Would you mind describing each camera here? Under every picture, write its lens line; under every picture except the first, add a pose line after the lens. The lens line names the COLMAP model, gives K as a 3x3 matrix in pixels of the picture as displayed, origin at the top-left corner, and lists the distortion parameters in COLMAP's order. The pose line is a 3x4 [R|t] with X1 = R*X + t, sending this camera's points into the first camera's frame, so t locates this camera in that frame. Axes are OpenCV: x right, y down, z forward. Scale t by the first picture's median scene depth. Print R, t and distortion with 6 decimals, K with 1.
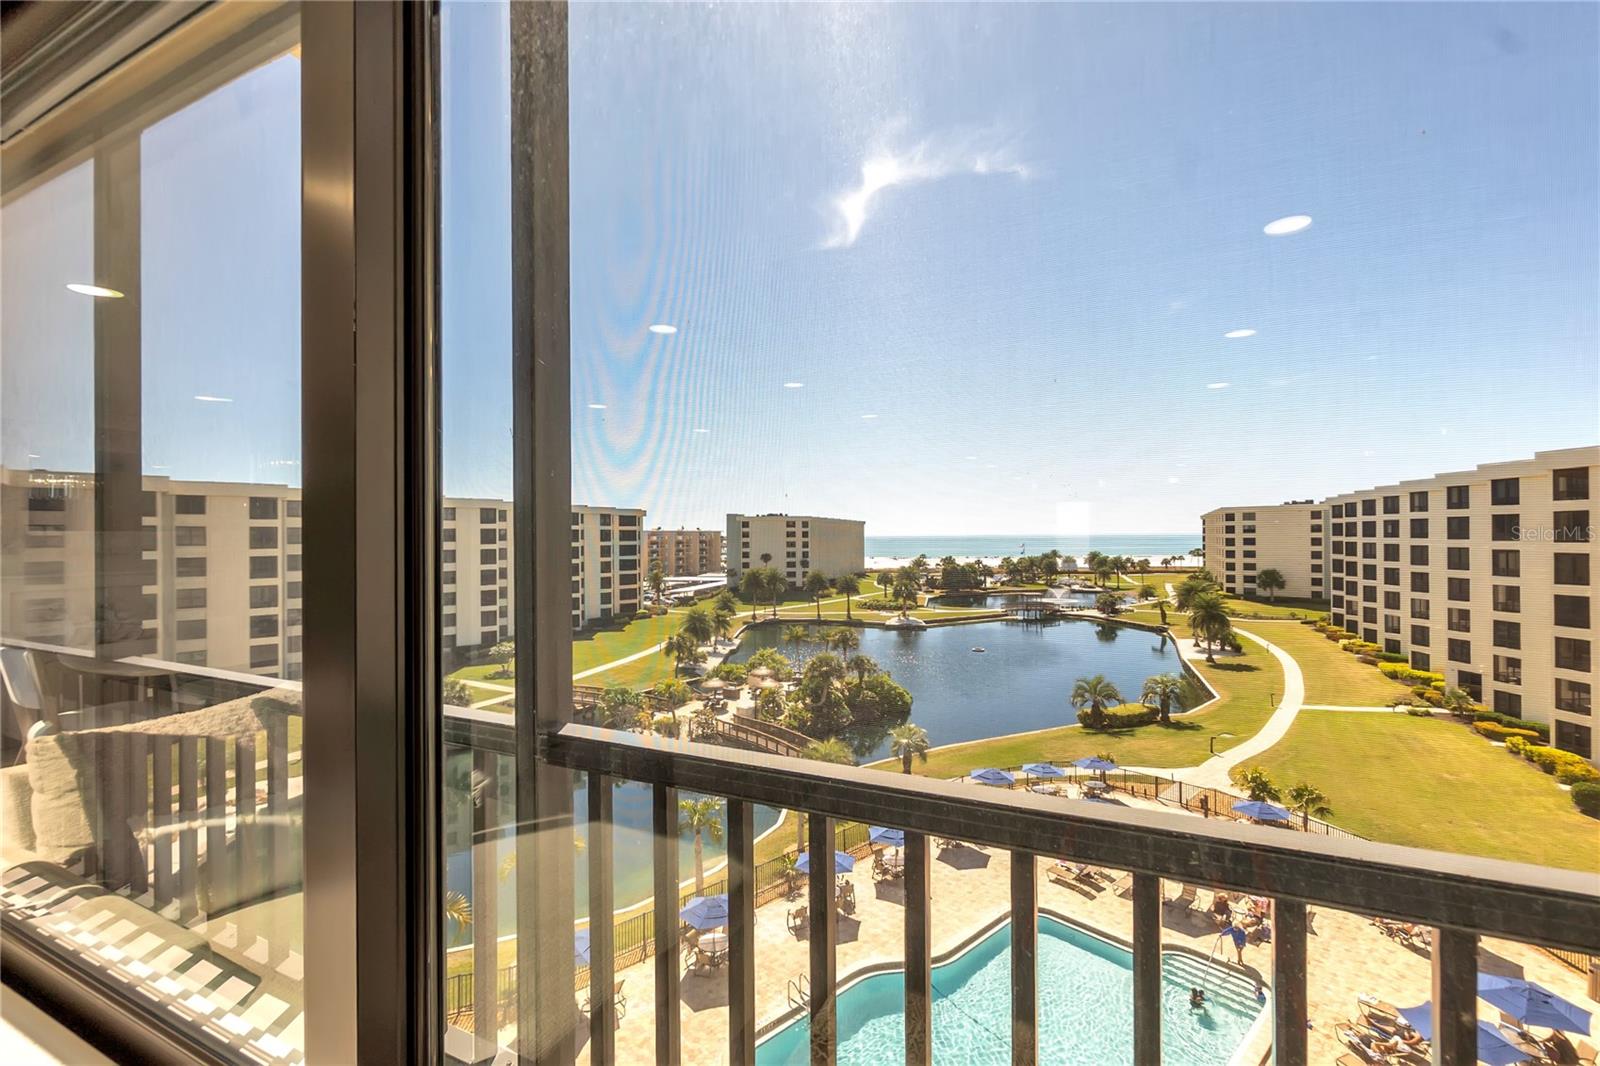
lens RADIAL K [[726.2, 0, 810.9], [0, 726.2, 521.8], [0, 0, 1]] dist [-0.001289, 0.003545]
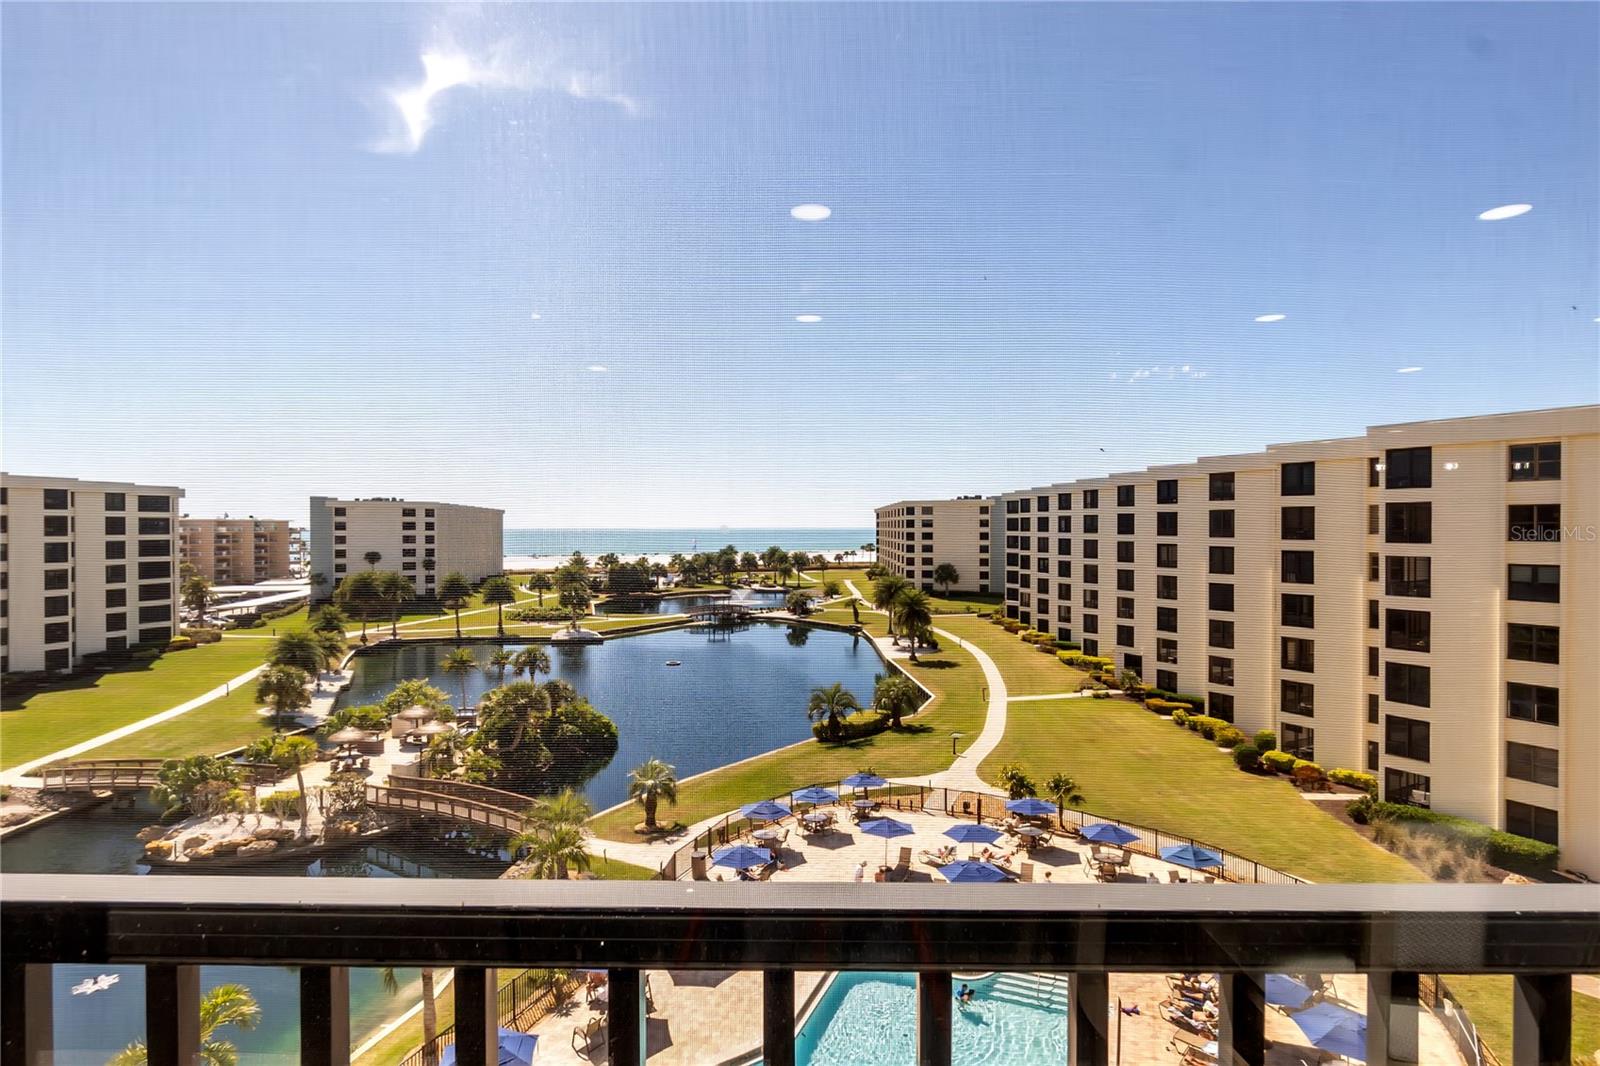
lens RADIAL K [[852.3, 0, 783.1], [0, 852.3, 525.0], [0, 0, 1]] dist [0.010152, -0.002839]
pose [[0.897724, 0.006454, 0.440510, -0.115178], [-0.013101, 0.999842, 0.012051, 0.001193], [-0.440362, -0.016590, 0.897667, 0.061083]]
